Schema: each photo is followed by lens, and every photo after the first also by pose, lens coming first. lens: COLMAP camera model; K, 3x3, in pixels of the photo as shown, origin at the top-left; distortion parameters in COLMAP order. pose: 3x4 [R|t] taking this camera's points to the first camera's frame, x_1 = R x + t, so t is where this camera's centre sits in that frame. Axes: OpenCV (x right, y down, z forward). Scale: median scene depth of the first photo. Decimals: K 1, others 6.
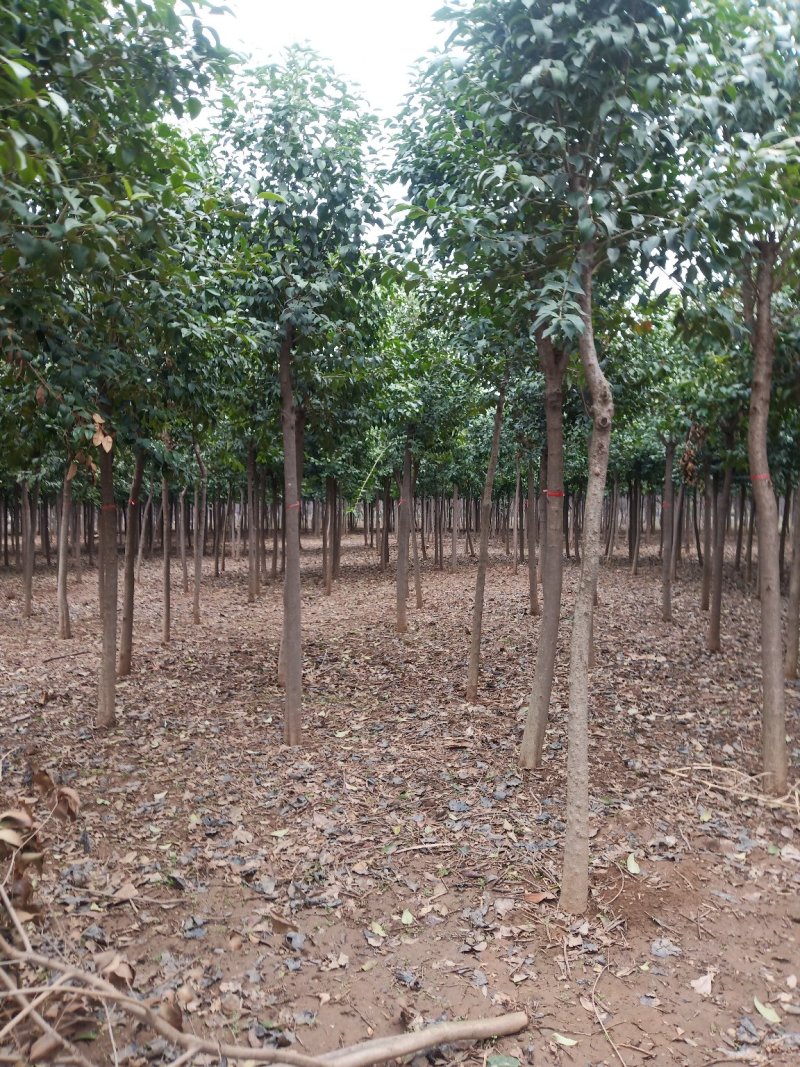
lens RADIAL K [[791.1, 0, 402.1], [0, 791.1, 530.0], [0, 0, 1]] dist [0.065970, -0.073881]
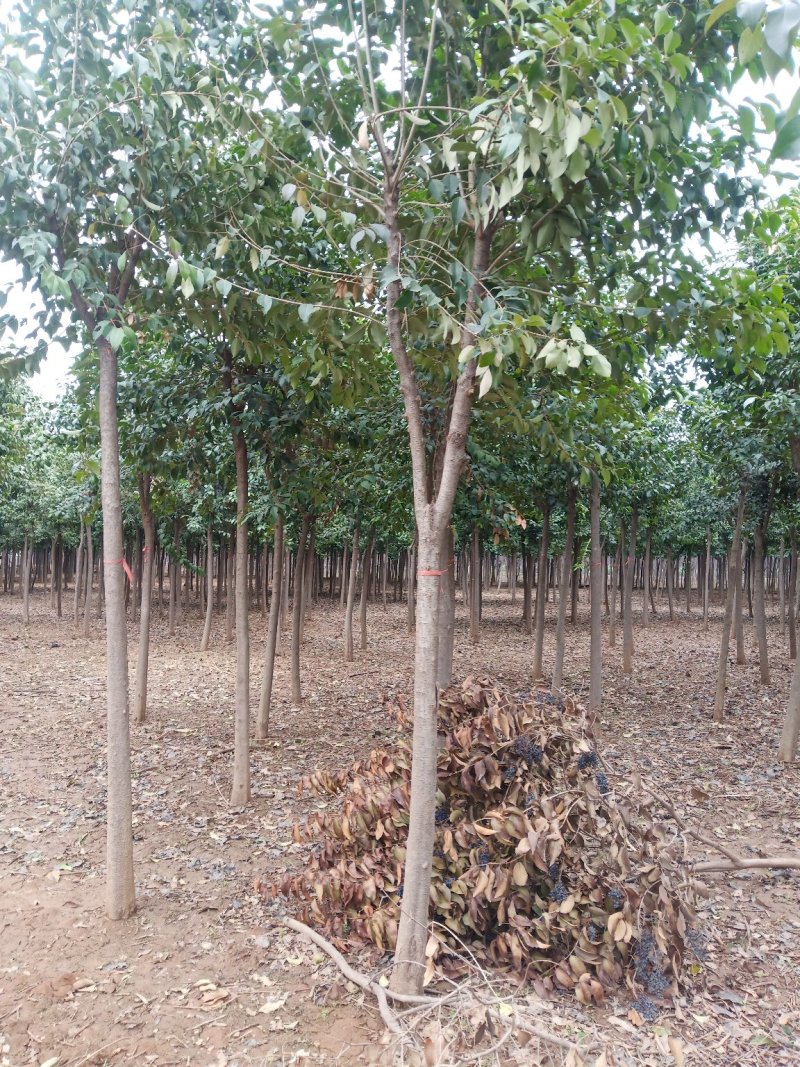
lens RADIAL K [[802.2, 0, 391.6], [0, 802.2, 528.8], [0, 0, 1]] dist [0.016946, -0.061277]
pose [[0.982769, 0.010408, -0.184546, -0.294067], [-0.023201, 0.997463, -0.067297, 0.014522], [0.183378, 0.070419, 0.980517, -0.561762]]
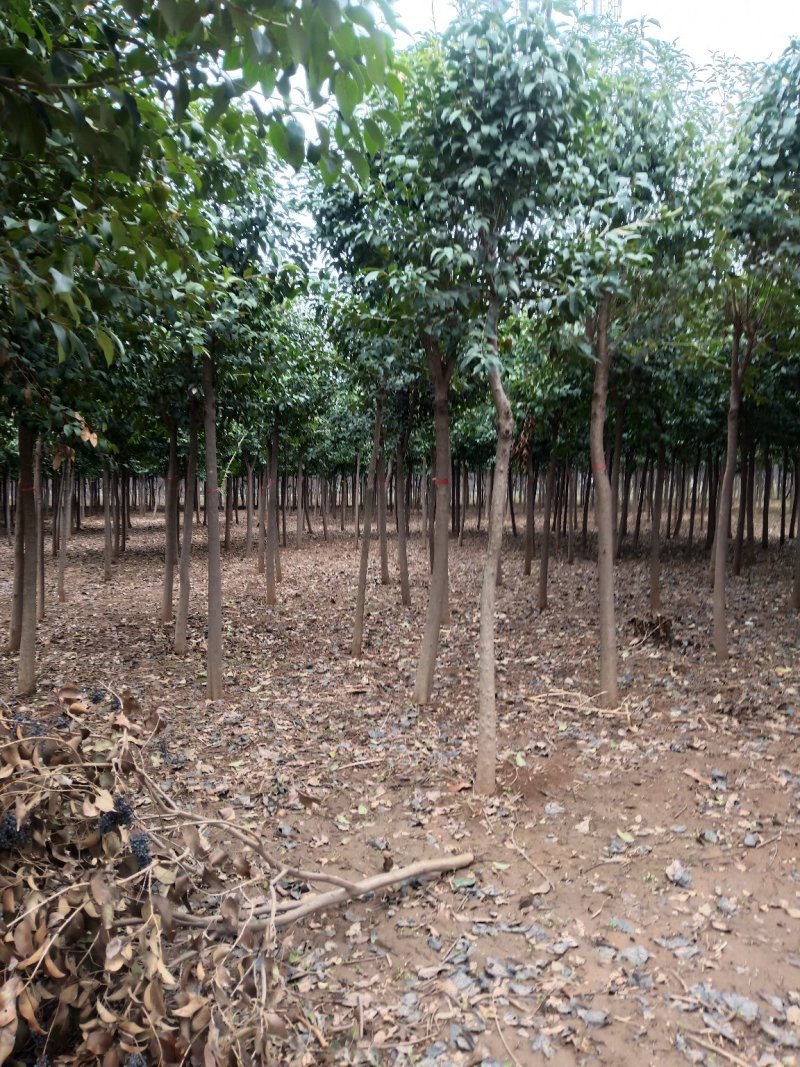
lens RADIAL K [[786.2, 0, 378.7], [0, 786.2, 532.4], [0, 0, 1]] dist [0.073765, -0.322785]
pose [[0.979041, -0.017408, 0.202918, -0.171104], [0.010613, 0.999347, 0.034527, -0.007162], [-0.203387, -0.031650, 0.978587, -0.189146]]
